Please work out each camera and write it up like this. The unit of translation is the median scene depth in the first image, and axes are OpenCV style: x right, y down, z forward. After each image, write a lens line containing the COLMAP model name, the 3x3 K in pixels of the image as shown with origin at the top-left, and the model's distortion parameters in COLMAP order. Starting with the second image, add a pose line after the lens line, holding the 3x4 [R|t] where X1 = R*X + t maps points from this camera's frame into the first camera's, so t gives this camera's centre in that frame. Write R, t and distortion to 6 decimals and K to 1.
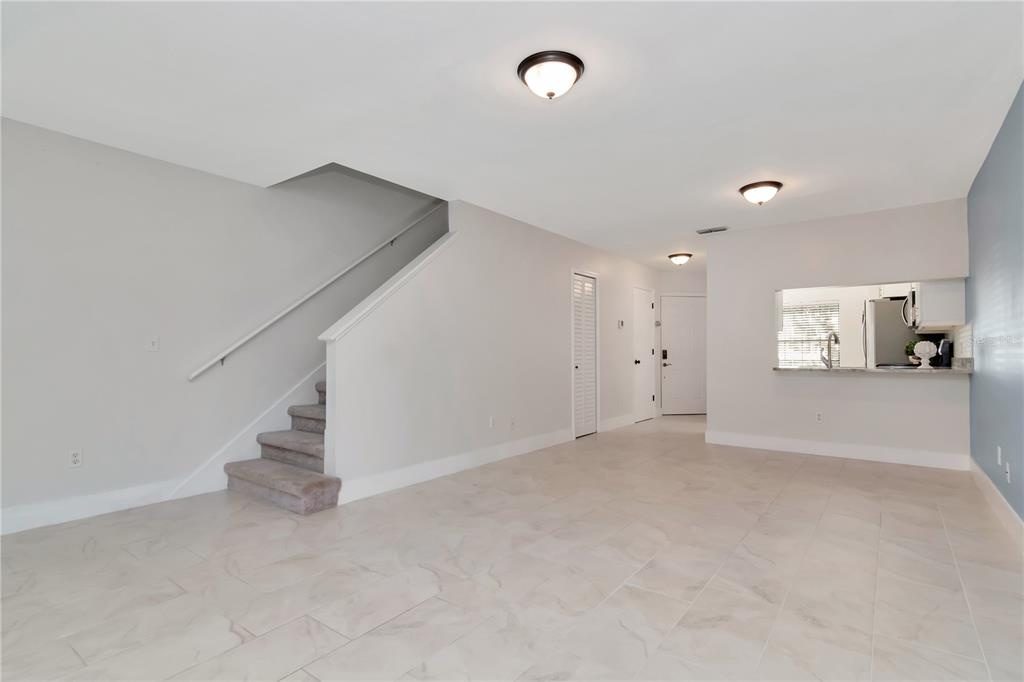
lens RADIAL K [[499.4, 0, 514.2], [0, 499.4, 340.6], [0, 0, 1]] dist [-0.000367, -0.003736]
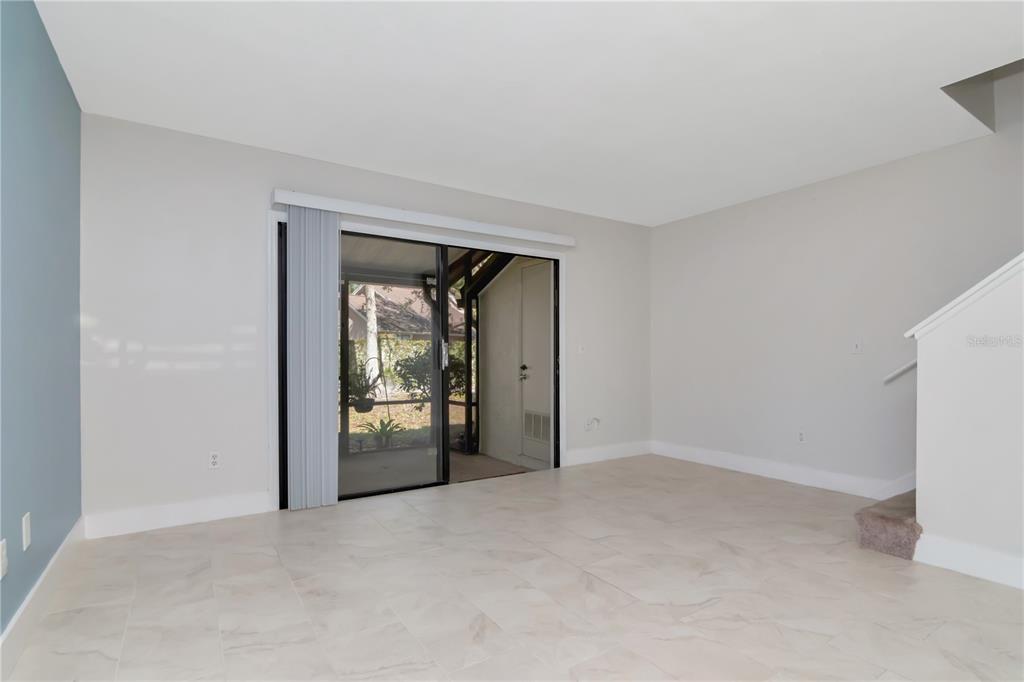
lens RADIAL K [[499.4, 0, 519.6], [0, 499.4, 345.3], [0, 0, 1]] dist [-0.000367, -0.003736]
pose [[-0.331875, -0.019743, -0.943117, 0.532674], [0.023320, 0.999304, -0.029125, 0.019217], [0.943035, -0.031659, -0.331184, 0.690897]]
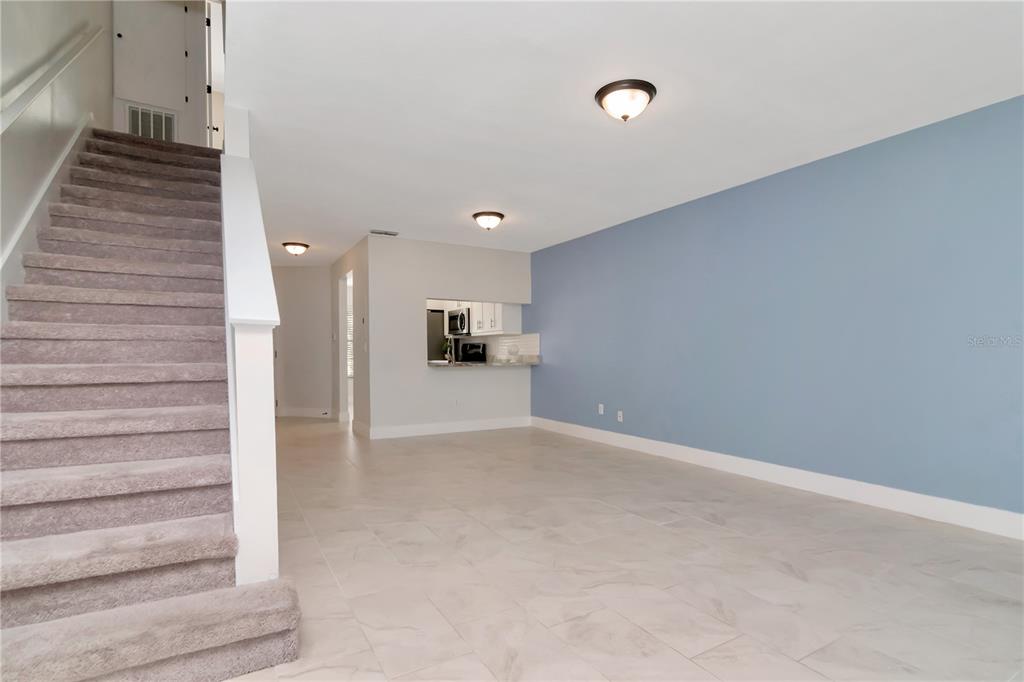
lens RADIAL K [[499.4, 0, 520.5], [0, 499.4, 346.7], [0, 0, 1]] dist [-0.000367, -0.003736]
pose [[0.383080, 0.014739, 0.923598, -0.741671], [-0.026035, 0.999648, -0.005155, 0.021267], [-0.923348, -0.022071, 0.383328, 0.547897]]
